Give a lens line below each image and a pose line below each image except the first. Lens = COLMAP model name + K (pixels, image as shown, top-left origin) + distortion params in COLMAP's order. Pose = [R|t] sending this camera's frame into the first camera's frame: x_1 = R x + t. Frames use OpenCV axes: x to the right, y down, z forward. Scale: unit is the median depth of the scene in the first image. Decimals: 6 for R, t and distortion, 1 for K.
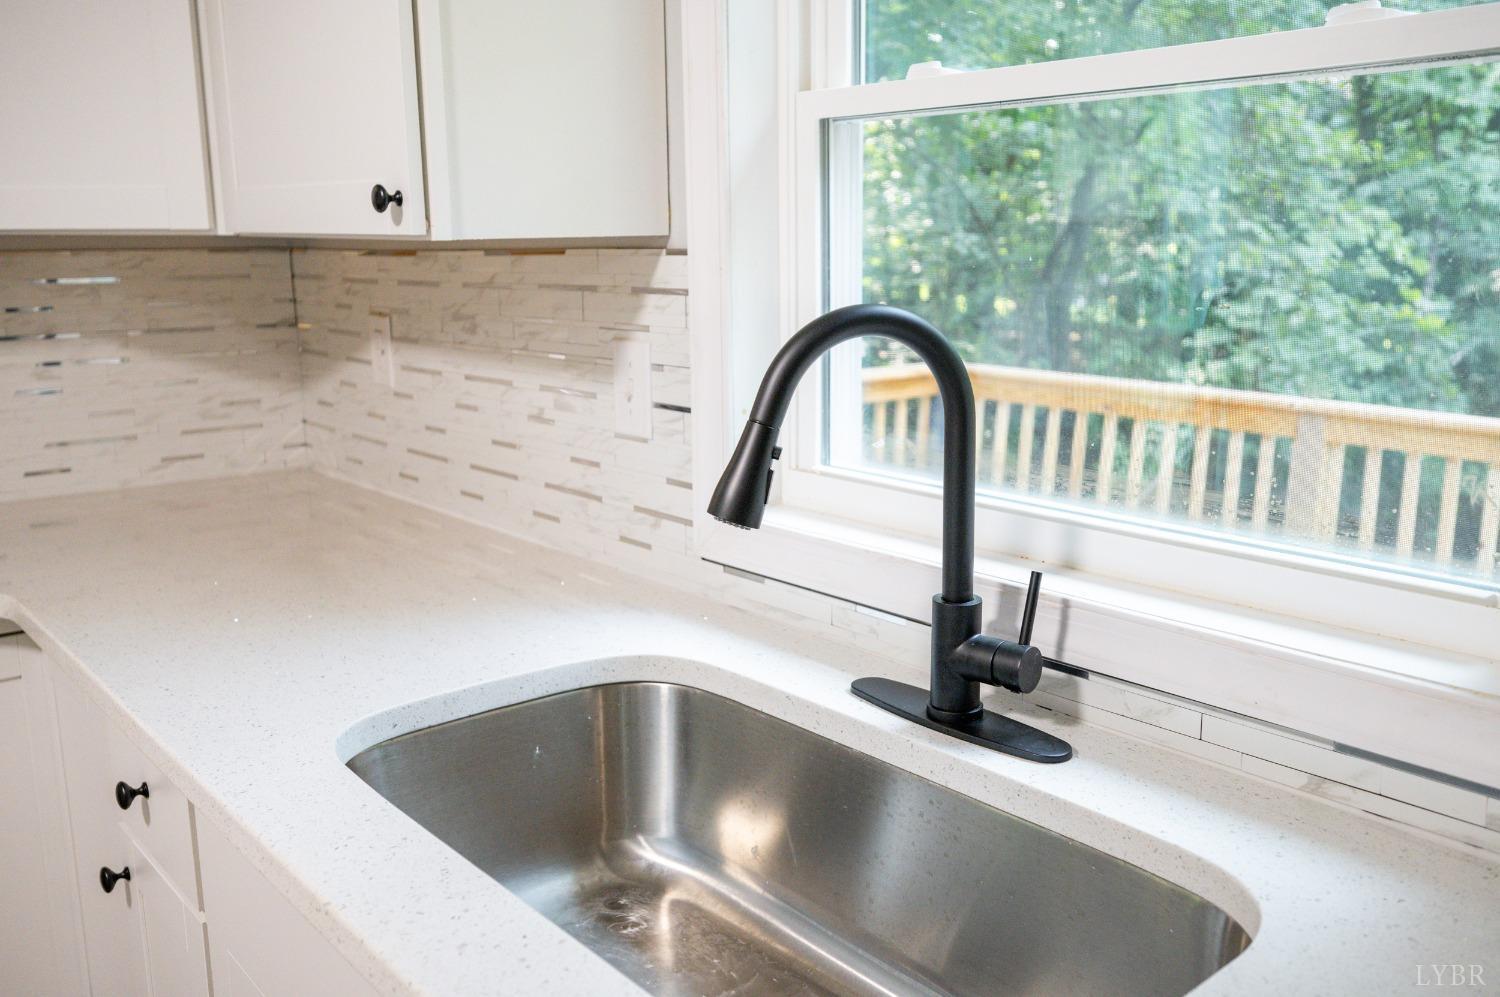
lens RADIAL K [[1282.2, 0, 753.8], [0, 1282.2, 504.0], [0, 0, 1]] dist [-0.001759, 0.018396]
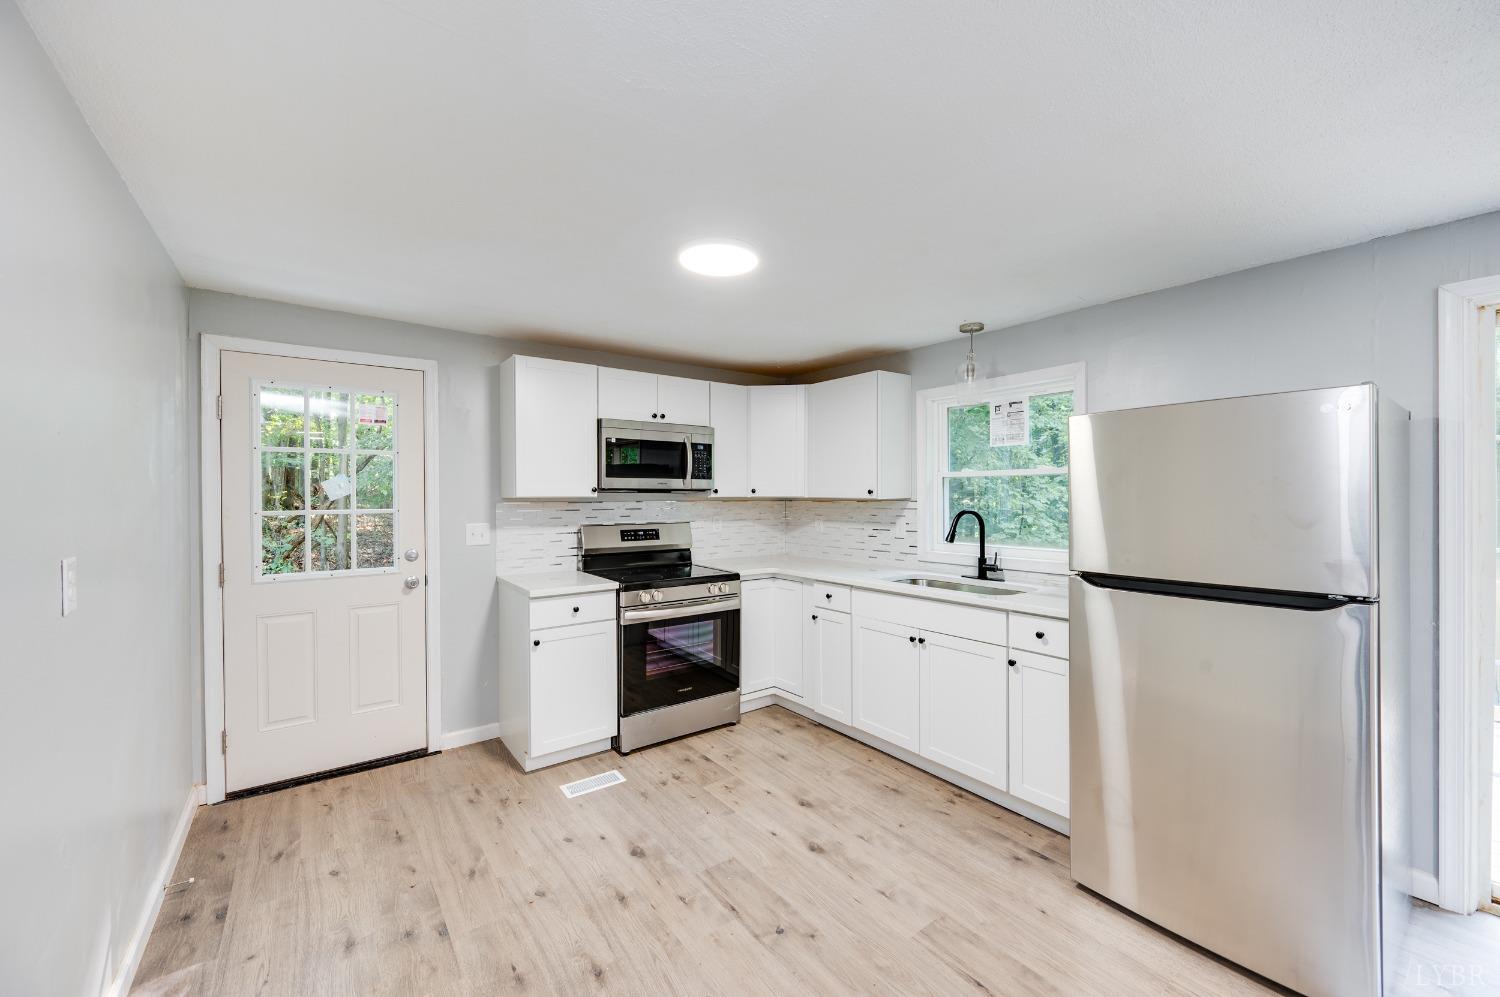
lens RADIAL K [[609.9, 0, 740.5], [0, 609.9, 498.4], [0, 0, 1]] dist [0.002848, 0.000297]
pose [[0.998724, 0.003762, -0.050356, -0.684701], [-0.013649, 0.980211, -0.197486, 0.313705], [0.048617, 0.197921, 0.979012, -1.579777]]
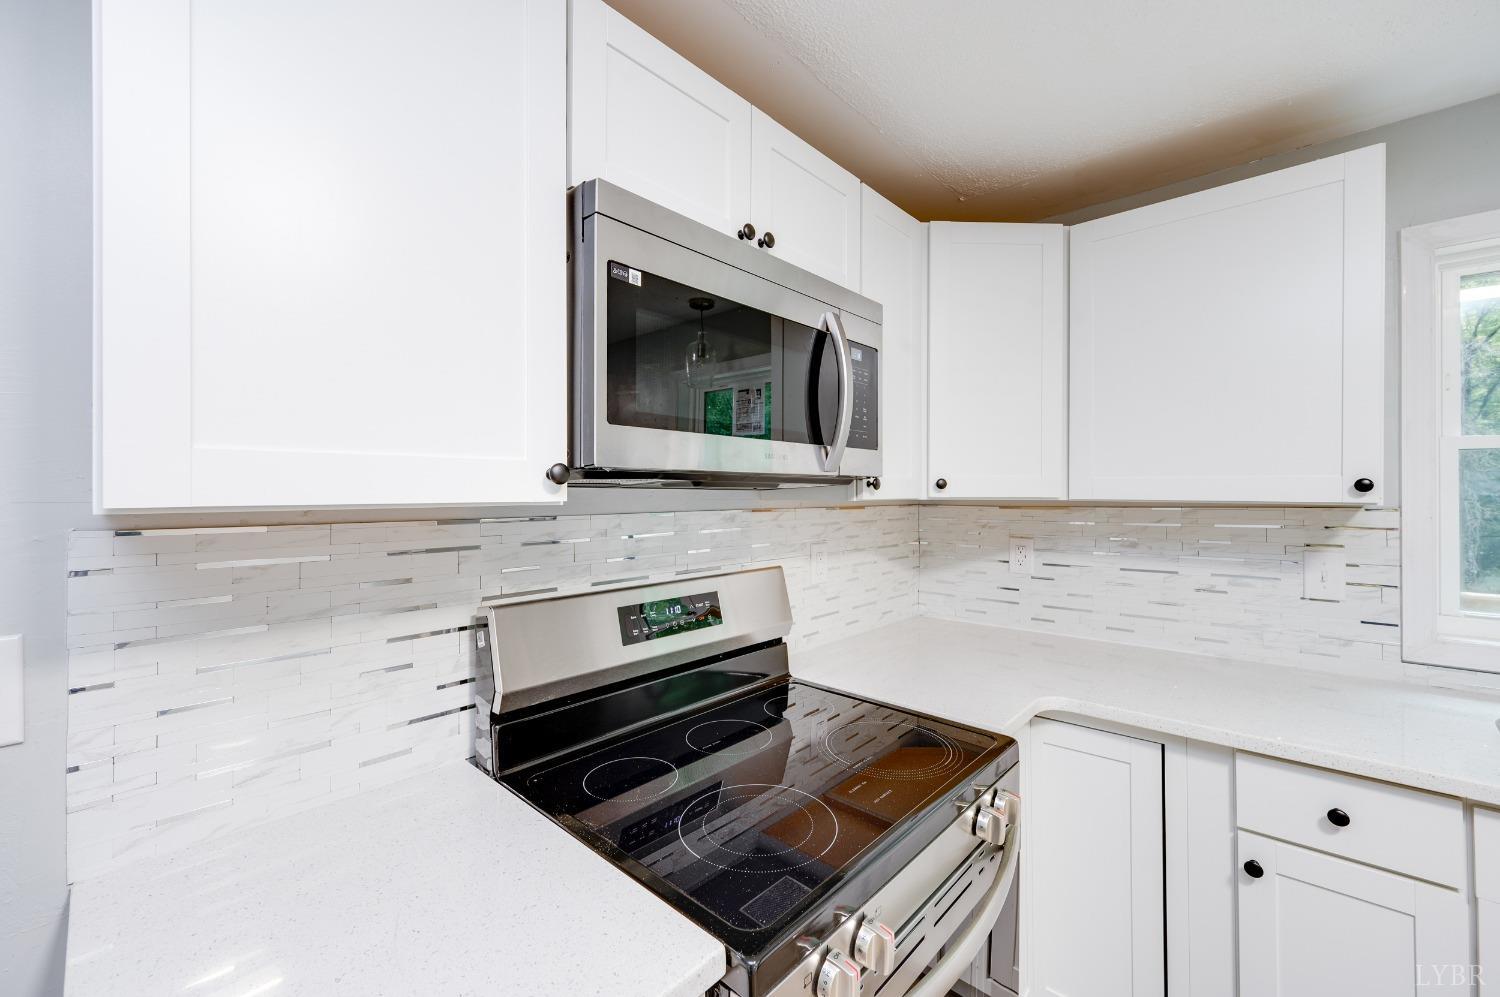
lens RADIAL K [[609.9, 0, 741.1], [0, 609.9, 489.1], [0, 0, 1]] dist [0.002848, 0.000297]
pose [[0.988850, 0.003200, 0.148881, -1.310238], [0.028128, 0.977758, -0.207839, -0.055525], [-0.146234, 0.209710, 0.966766, 0.196461]]
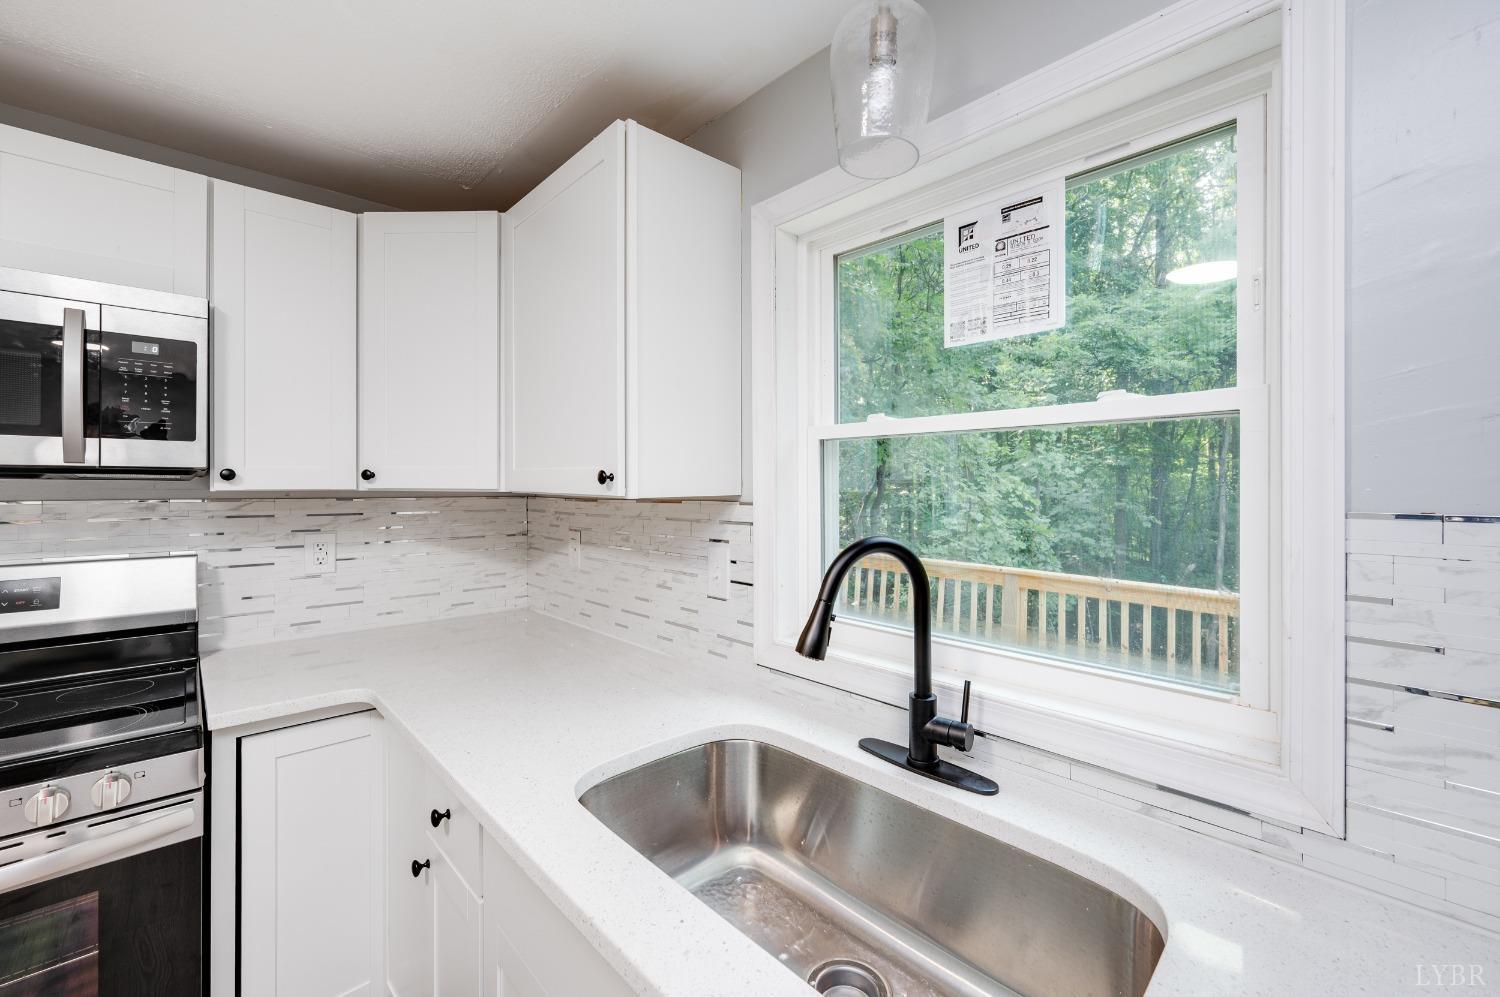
lens RADIAL K [[609.9, 0, 753.1], [0, 609.9, 487.4], [0, 0, 1]] dist [0.002848, 0.000297]
pose [[0.998343, 0.005747, 0.057250, -0.109340], [0.005855, 0.979689, -0.200438, -0.035564], [-0.057239, 0.200441, 0.978032, 0.085856]]
